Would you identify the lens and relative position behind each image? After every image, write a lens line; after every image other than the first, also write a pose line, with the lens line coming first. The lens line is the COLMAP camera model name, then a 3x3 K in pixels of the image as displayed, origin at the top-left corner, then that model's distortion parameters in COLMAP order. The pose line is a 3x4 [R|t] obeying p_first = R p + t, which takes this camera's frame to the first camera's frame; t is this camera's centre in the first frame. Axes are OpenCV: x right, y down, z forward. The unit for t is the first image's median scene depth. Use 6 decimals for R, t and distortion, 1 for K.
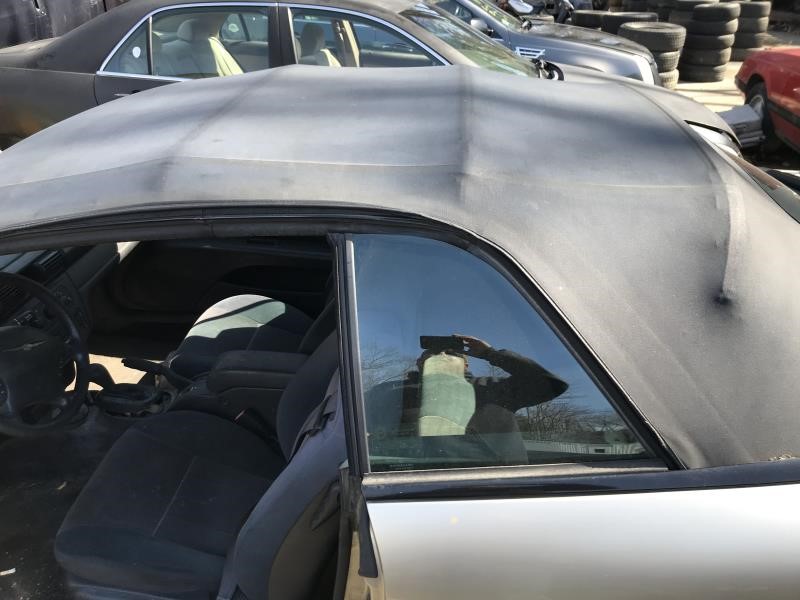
lens RADIAL K [[659.2, 0, 397.4], [0, 659.2, 297.6], [0, 0, 1]] dist [0.029512, -0.042116]
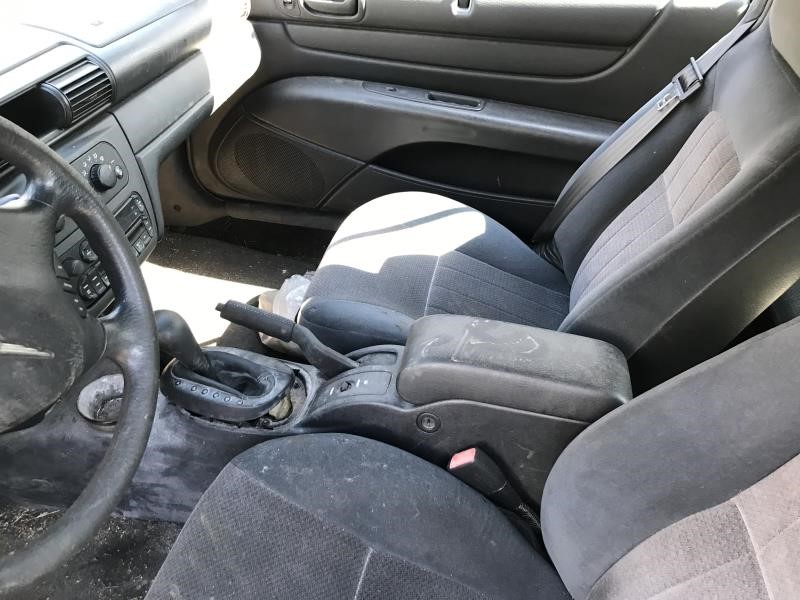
lens RADIAL K [[659.2, 0, 405.4], [0, 659.2, 300.6], [0, 0, 1]] dist [0.029512, -0.042116]
pose [[0.992775, 0.107765, -0.052774, -0.255233], [-0.098832, 0.983783, 0.149675, 0.001646], [0.068048, -0.143378, 0.987326, 0.529815]]
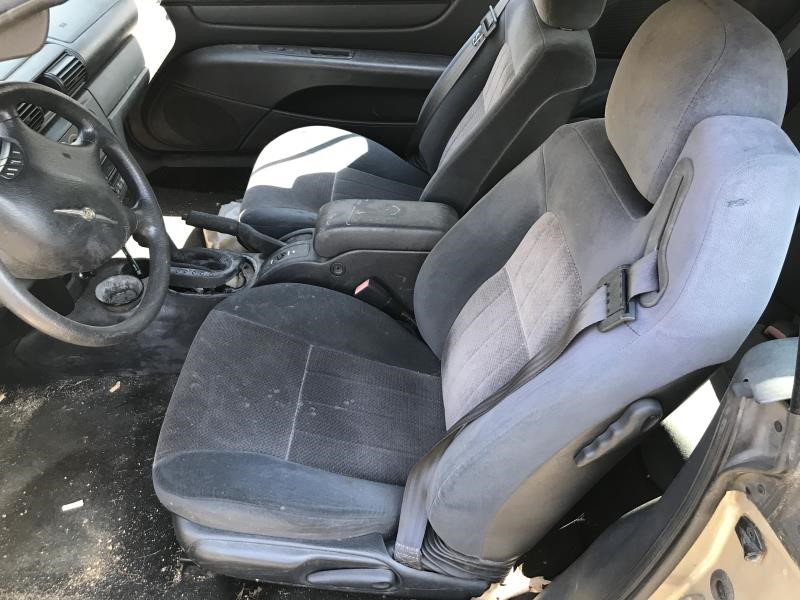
lens RADIAL K [[659.2, 0, 401.1], [0, 659.2, 299.6], [0, 0, 1]] dist [0.029512, -0.042116]
pose [[0.997957, -0.030441, 0.056166, -0.227107], [0.017638, 0.976291, 0.215742, 0.032286], [-0.061401, -0.214311, 0.974834, 0.268914]]
